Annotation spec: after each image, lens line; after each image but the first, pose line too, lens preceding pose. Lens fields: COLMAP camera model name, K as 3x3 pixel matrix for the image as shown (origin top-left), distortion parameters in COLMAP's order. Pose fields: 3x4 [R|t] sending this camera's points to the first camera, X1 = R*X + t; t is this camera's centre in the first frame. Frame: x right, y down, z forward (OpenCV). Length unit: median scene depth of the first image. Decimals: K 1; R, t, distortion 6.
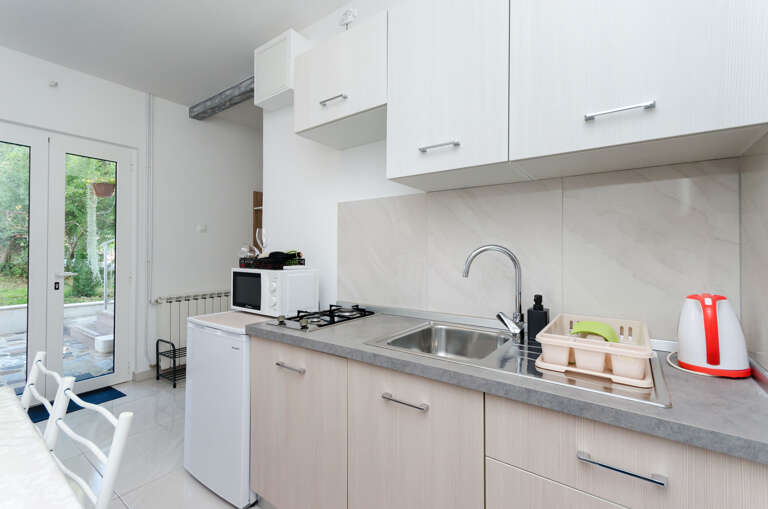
lens RADIAL K [[338.9, 0, 384.0], [0, 338.9, 254.5], [0, 0, 1]] dist [-0.000051, -0.000016]
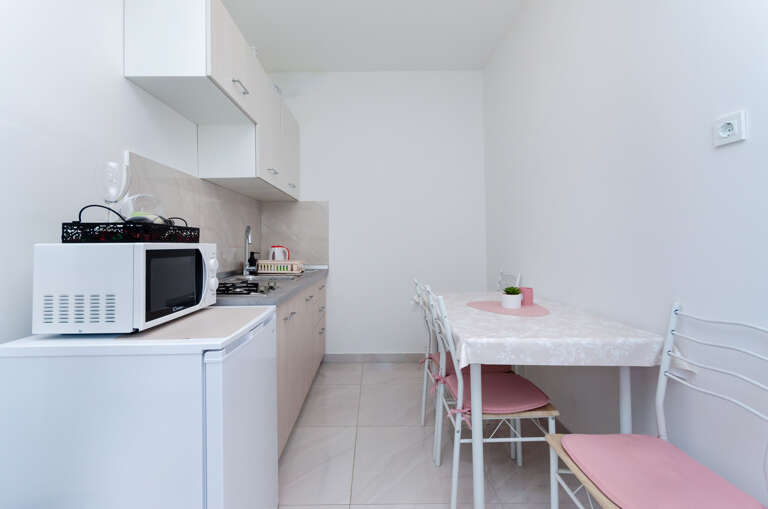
lens RADIAL K [[367.8, 0, 382.8], [0, 367.8, 233.9], [0, 0, 1]] dist [-0.000370, -0.000061]
pose [[-0.605325, 0.017679, 0.795782, -1.172153], [-0.002383, 0.999709, -0.024022, 0.043396], [-0.795975, -0.016437, -0.605106, 1.133458]]
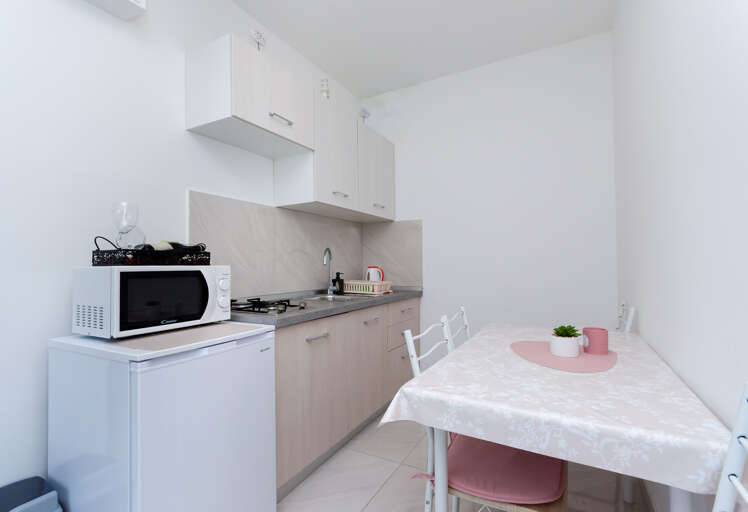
lens RADIAL K [[370.8, 0, 374.0], [0, 370.8, 256.0], [0, 0, 1]] dist [0.002754, 0.000360]
pose [[-0.140355, 0.017149, 0.989953, -1.250063], [0.001577, 0.999853, -0.017097, 0.038483], [-0.990100, -0.000838, -0.140362, 0.730354]]
